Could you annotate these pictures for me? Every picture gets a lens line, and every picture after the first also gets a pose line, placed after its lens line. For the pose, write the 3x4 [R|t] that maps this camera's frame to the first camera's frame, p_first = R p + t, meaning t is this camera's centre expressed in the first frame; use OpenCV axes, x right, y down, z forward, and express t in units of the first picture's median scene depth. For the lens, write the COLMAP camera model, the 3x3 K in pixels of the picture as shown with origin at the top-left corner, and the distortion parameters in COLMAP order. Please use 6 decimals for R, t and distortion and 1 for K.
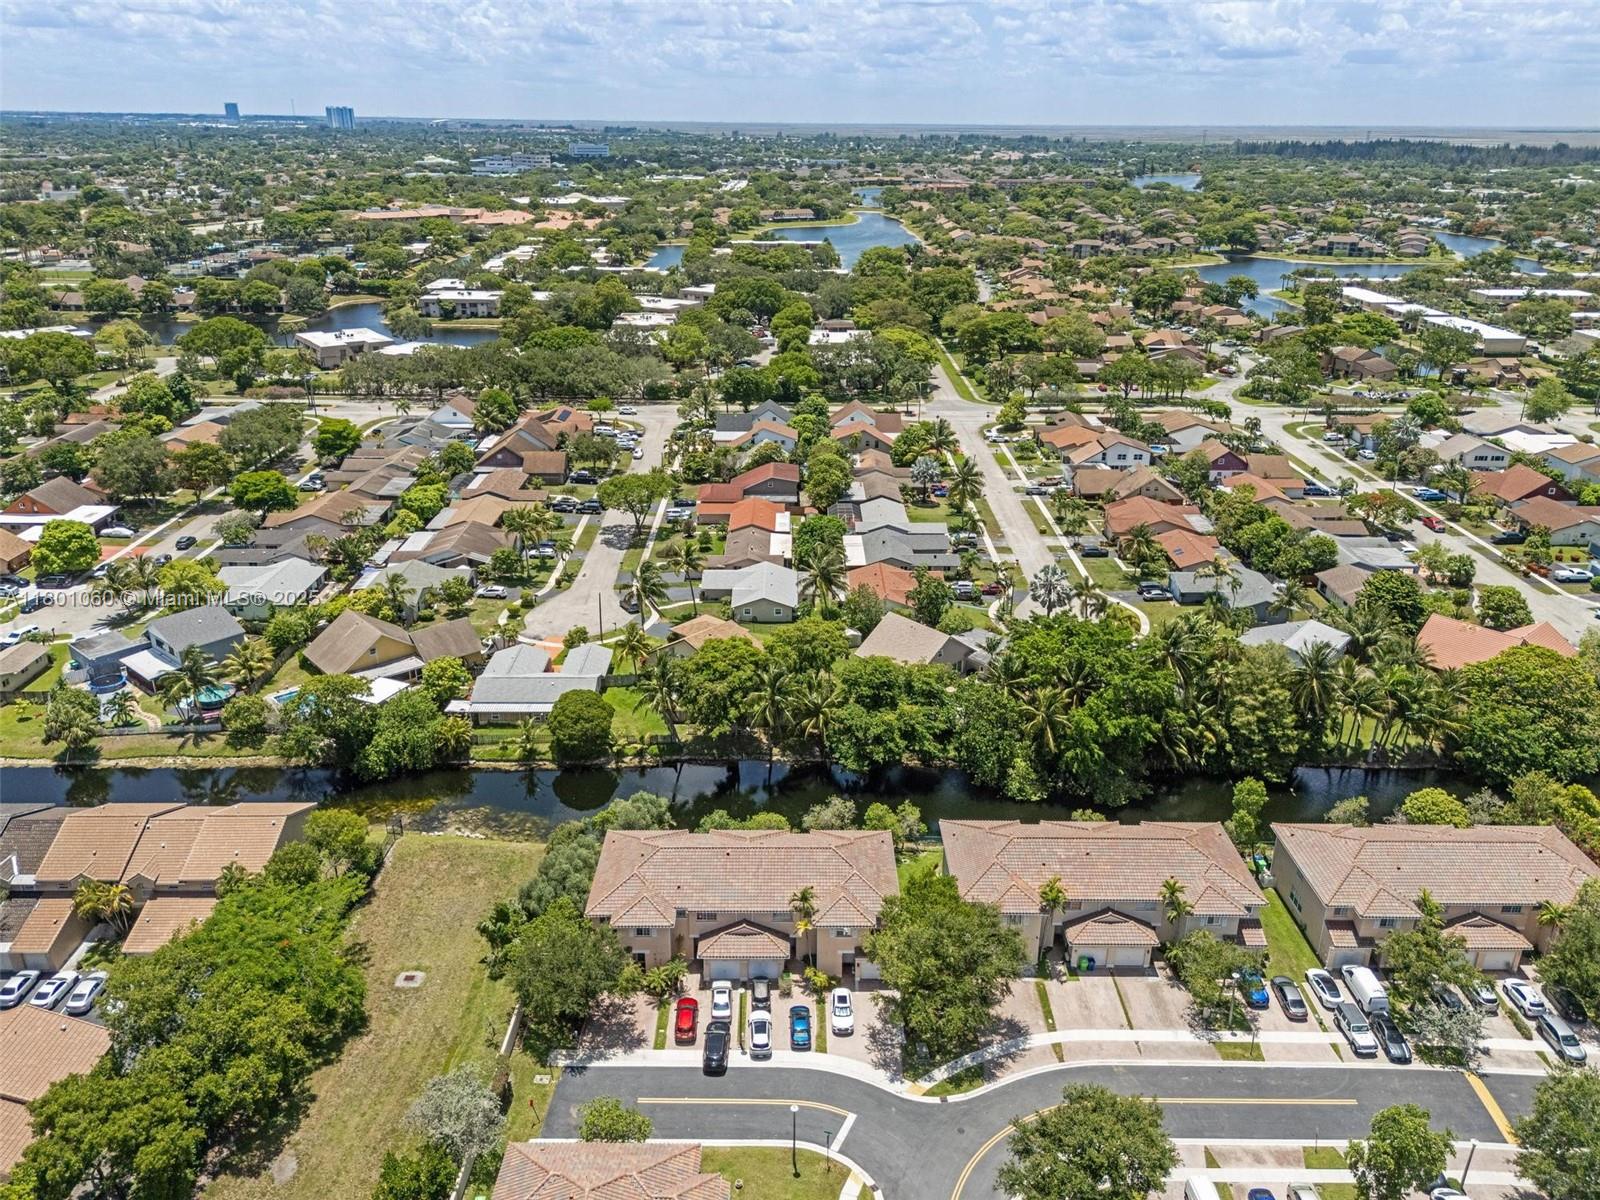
lens RADIAL K [[1146.0, 0, 800.0], [0, 1146.0, 600.0], [0, 0, 1]] dist [0.177944, -0.451469]
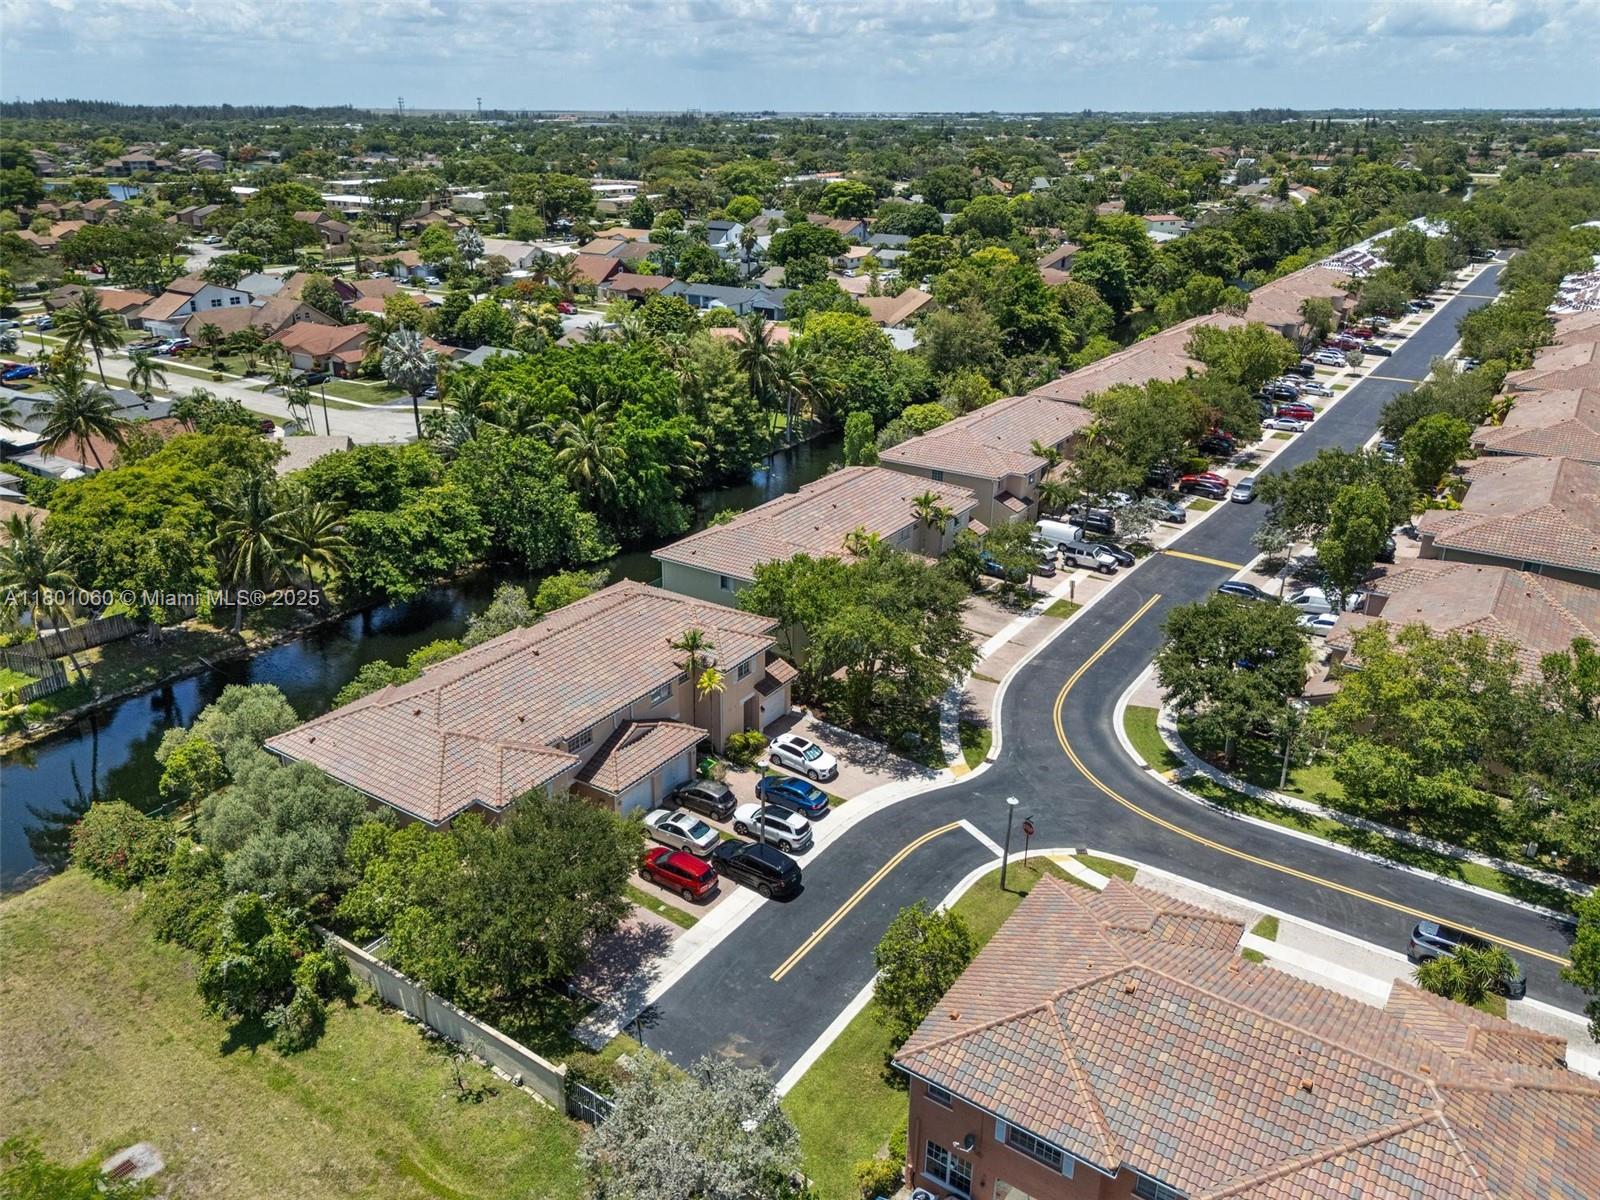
lens RADIAL K [[1168.1, 0, 800.0], [0, 1168.1, 600.0], [0, 0, 1]] dist [0.064747, -0.054192]
pose [[0.562041, -0.322400, 0.761687, -0.470875], [0.307285, 0.936382, 0.169601, 0.140844], [-0.767910, 0.138732, 0.625354, 0.538966]]
